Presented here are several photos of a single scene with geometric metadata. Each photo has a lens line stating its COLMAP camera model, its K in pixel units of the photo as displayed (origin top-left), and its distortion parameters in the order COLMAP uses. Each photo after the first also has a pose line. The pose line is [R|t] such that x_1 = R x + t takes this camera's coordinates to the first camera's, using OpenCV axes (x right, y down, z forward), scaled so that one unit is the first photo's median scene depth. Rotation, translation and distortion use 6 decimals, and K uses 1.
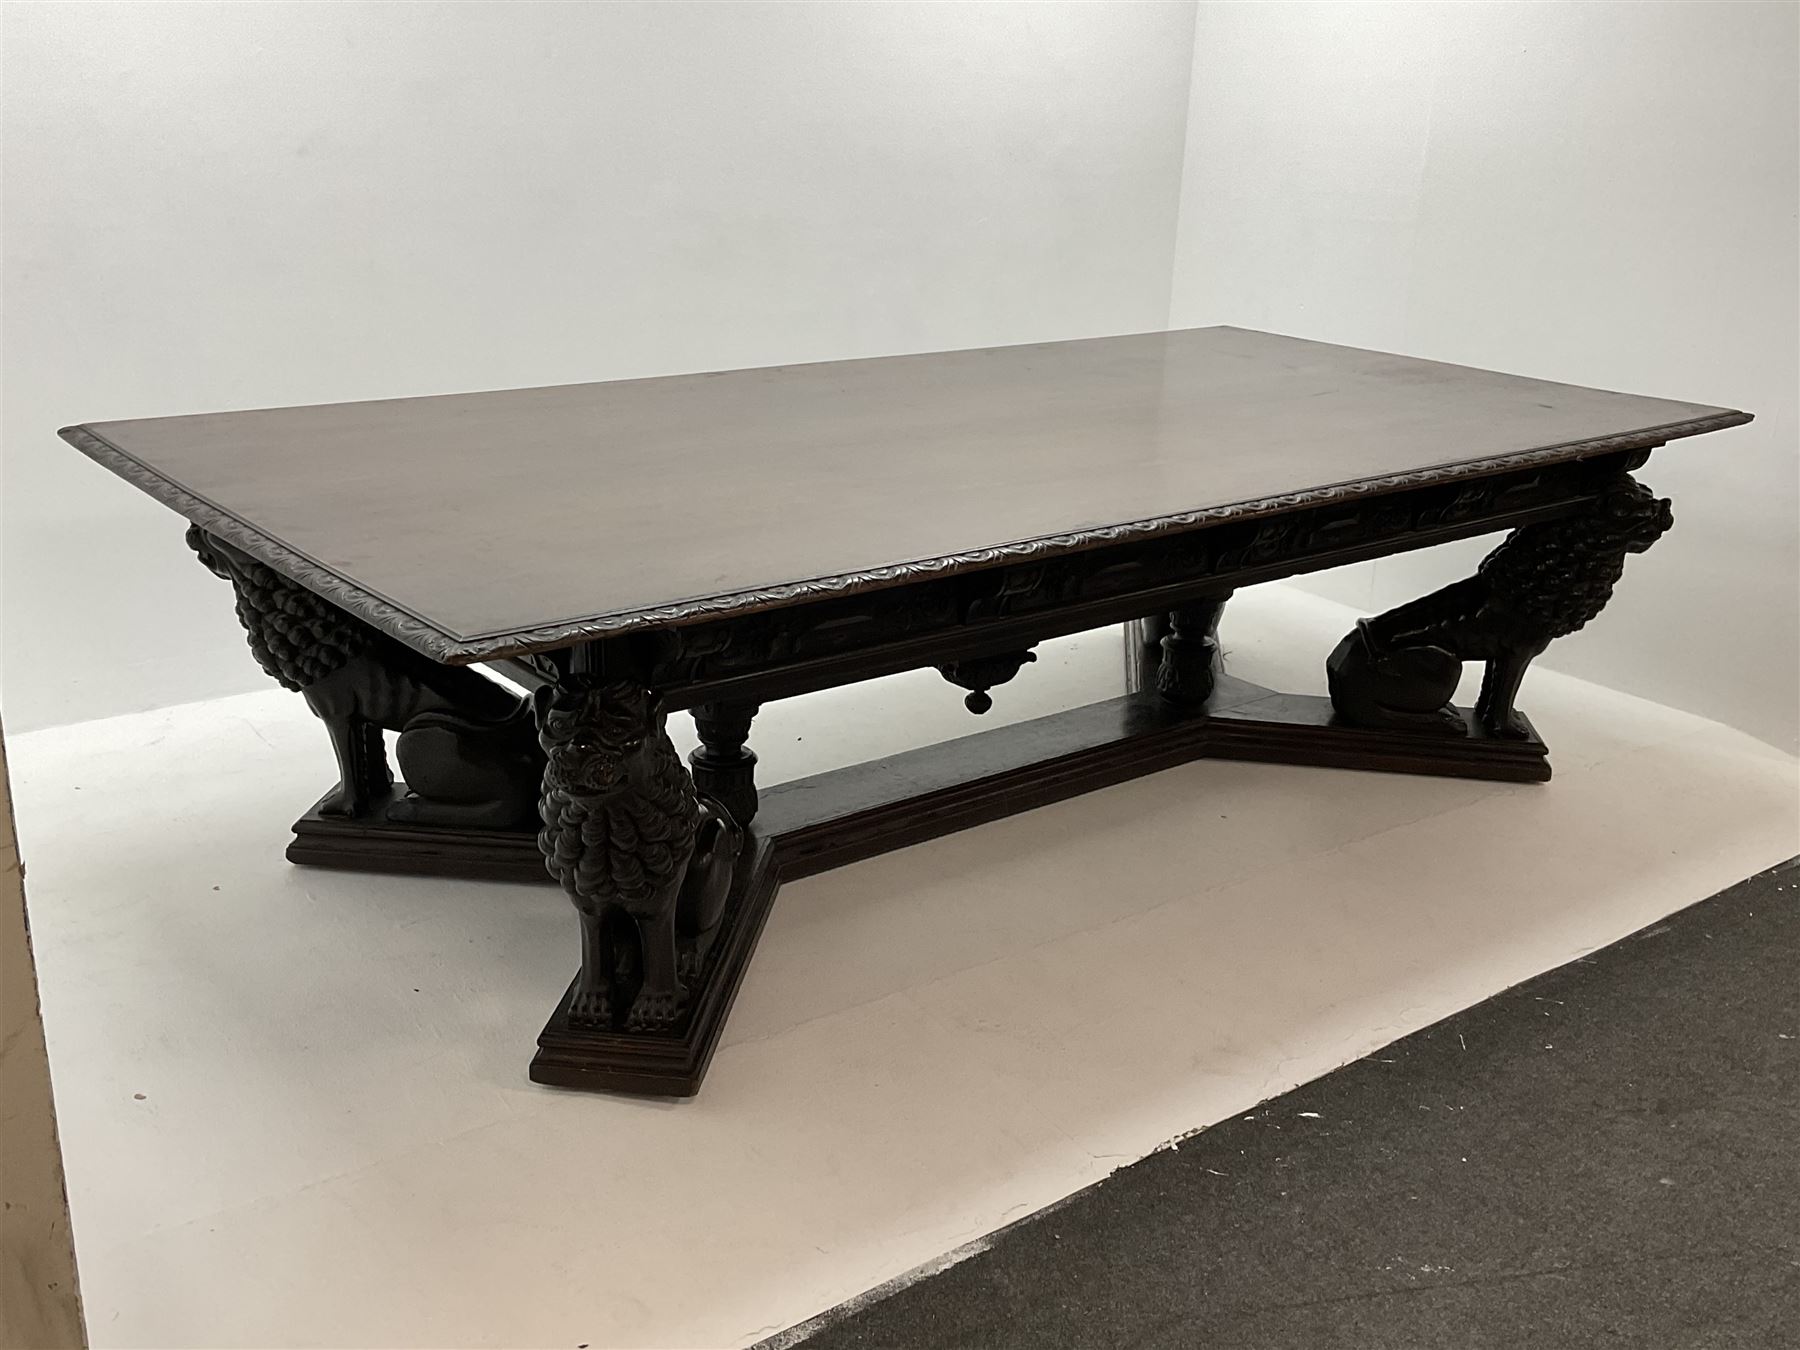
lens RADIAL K [[1843.8, 0, 892.0], [0, 1843.8, 668.0], [0, 0, 1]] dist [0.124224, -0.251262]
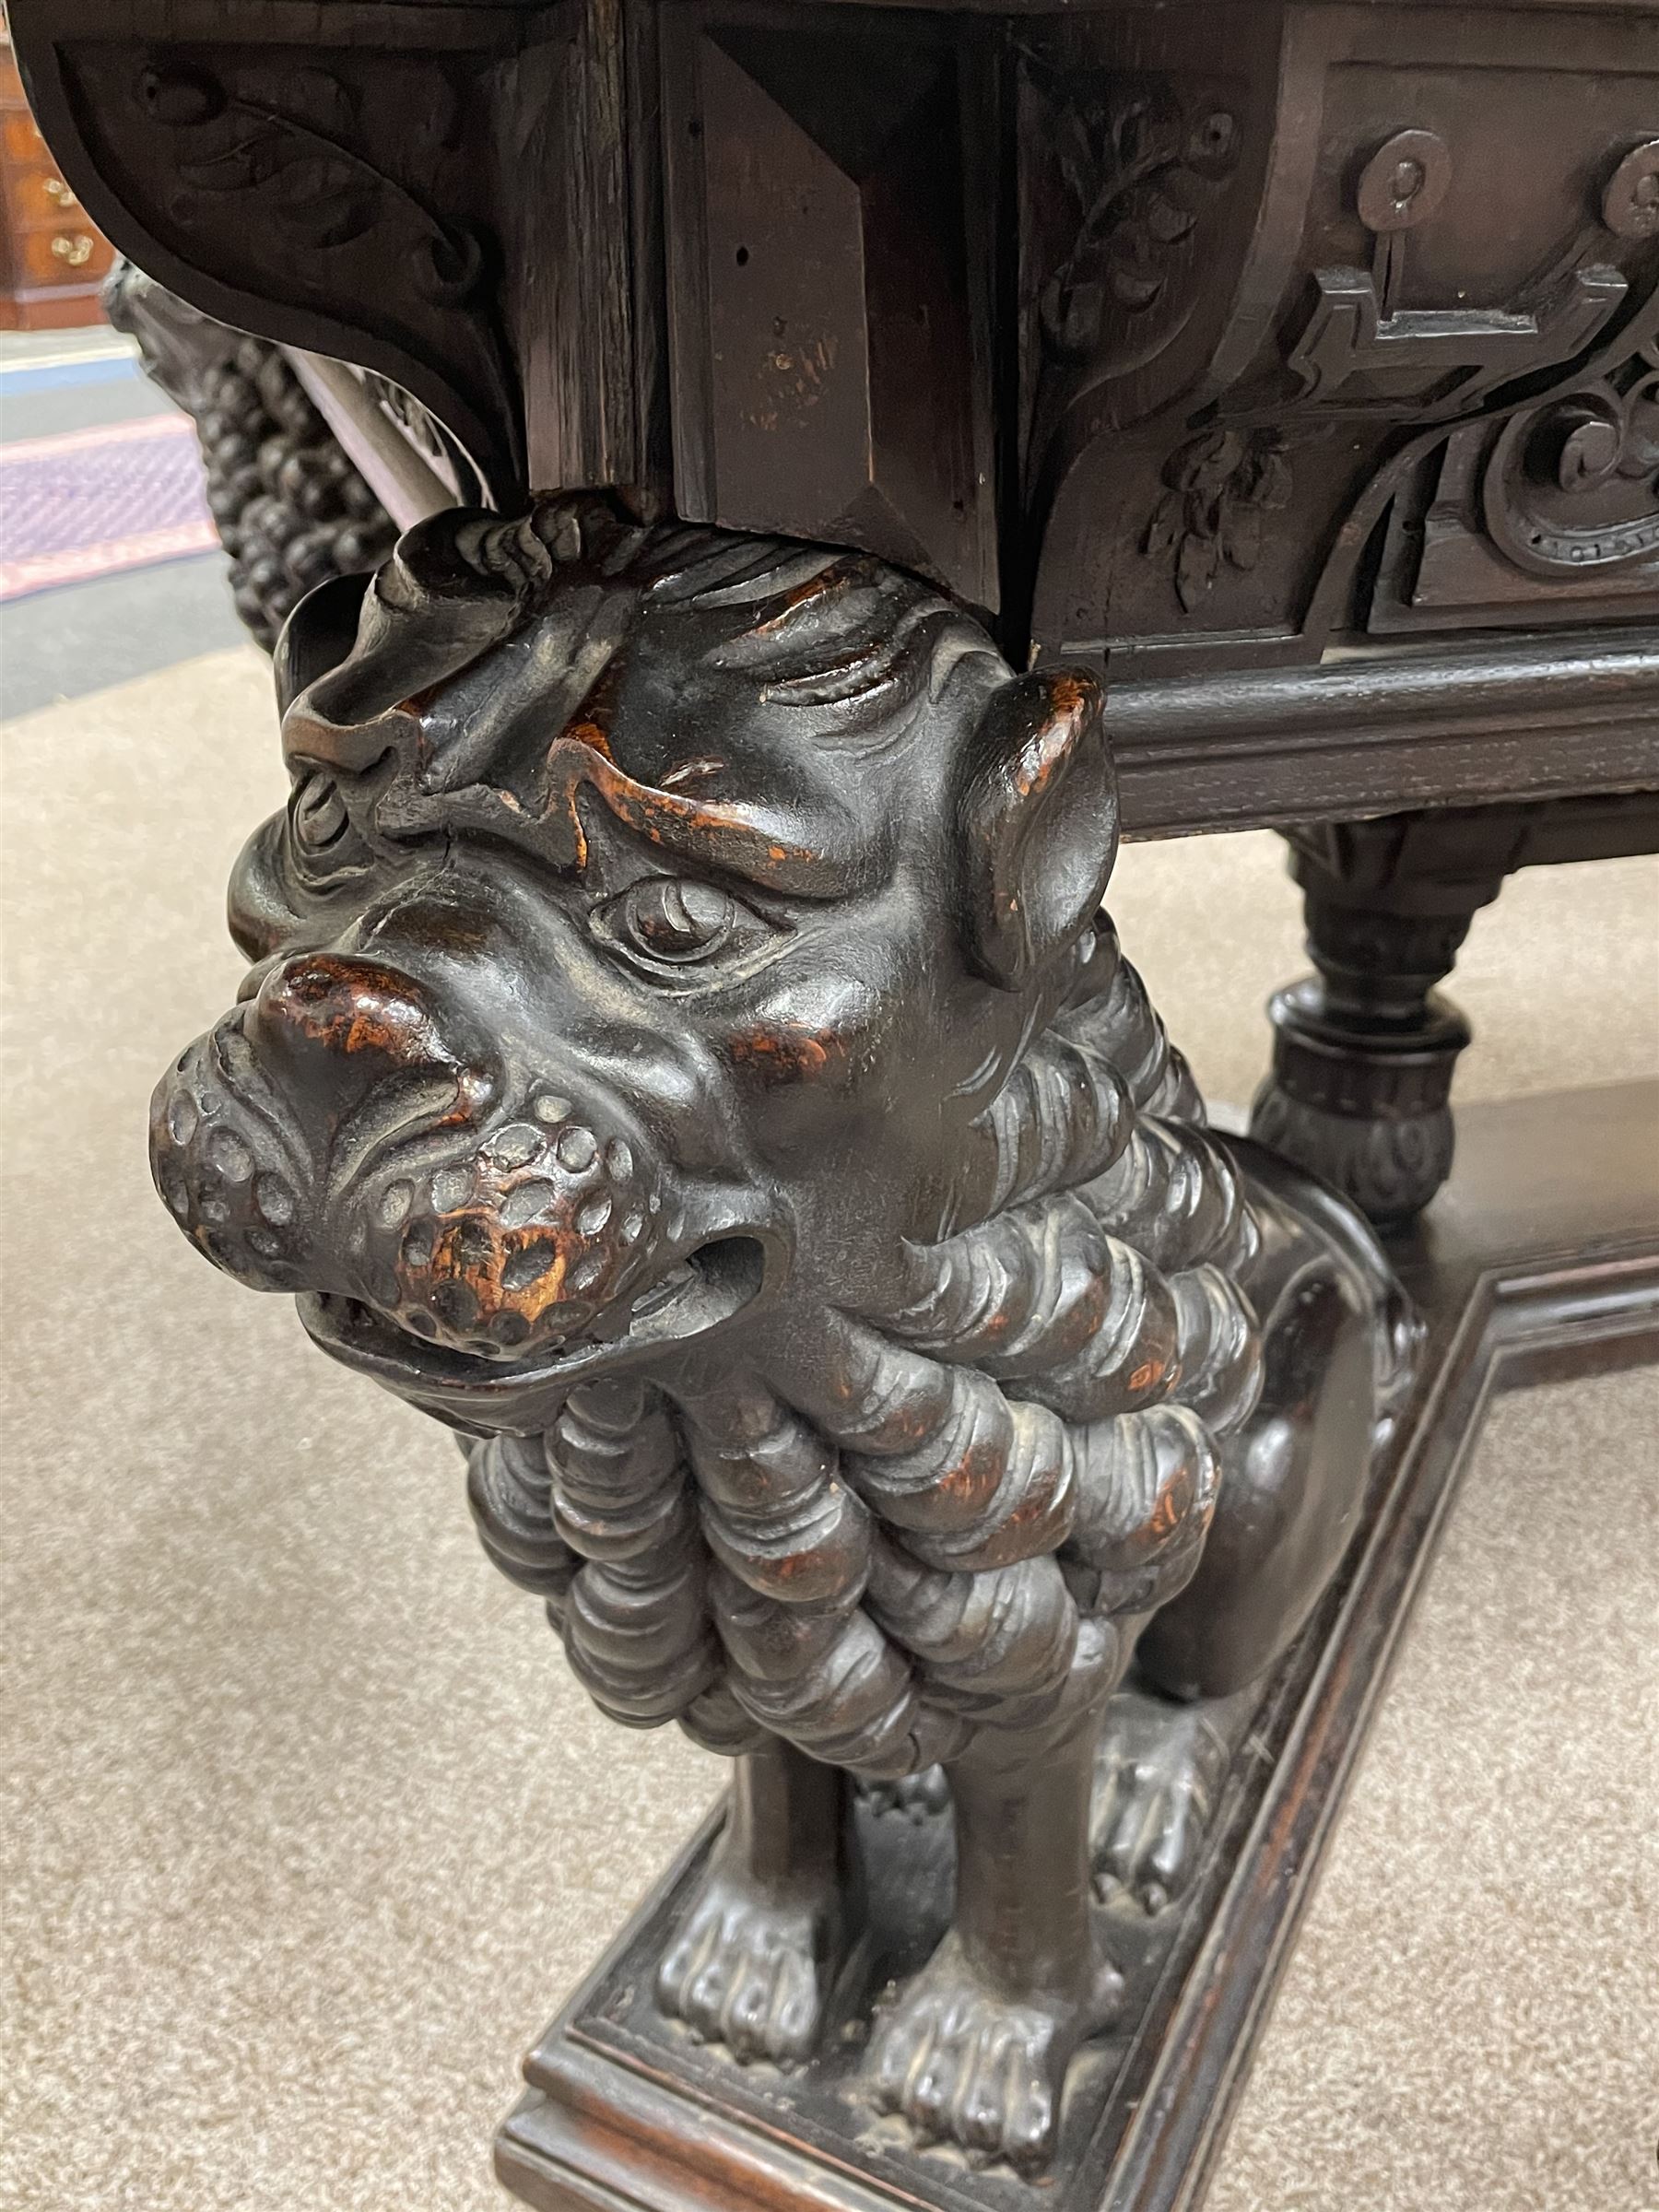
lens RADIAL K [[1970.8, 0, 843.2], [0, 1970.8, 1082.1], [0, 0, 1]] dist [0.111101, -0.154801]
pose [[0.938089, 0.148261, -0.313061, -0.062968], [-0.107106, 0.983634, 0.144888, 0.016530], [0.329419, -0.102387, 0.938616, 0.589868]]
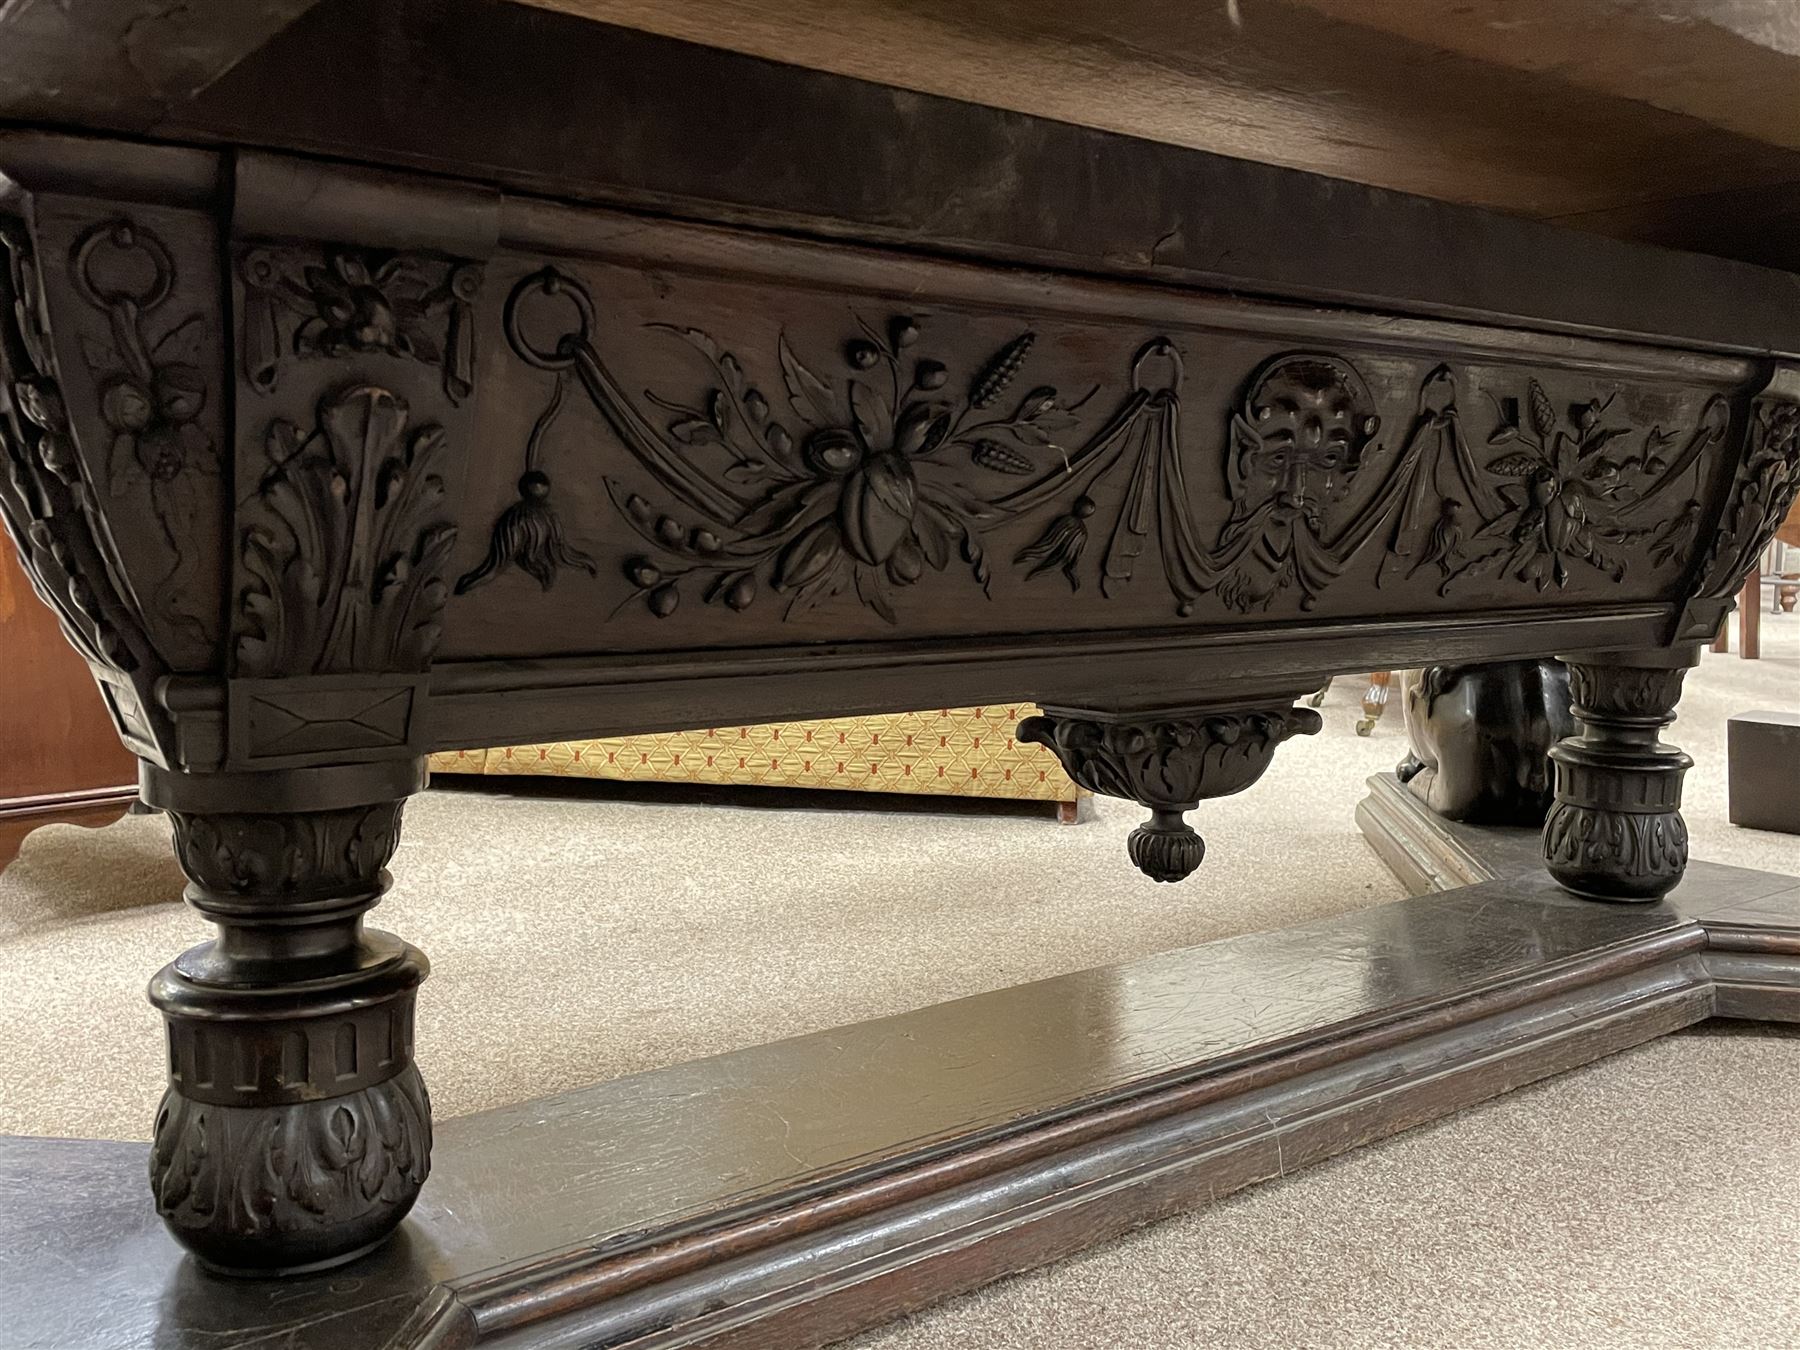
lens RADIAL K [[1603.7, 0, 904.0], [0, 1603.7, 653.0], [0, 0, 1]] dist [0.111101, -0.154801]
pose [[0.999736, -0.018536, -0.013548, 0.001110], [0.014976, 0.973748, -0.227135, 0.055408], [0.017403, 0.226873, 0.973769, 0.726902]]
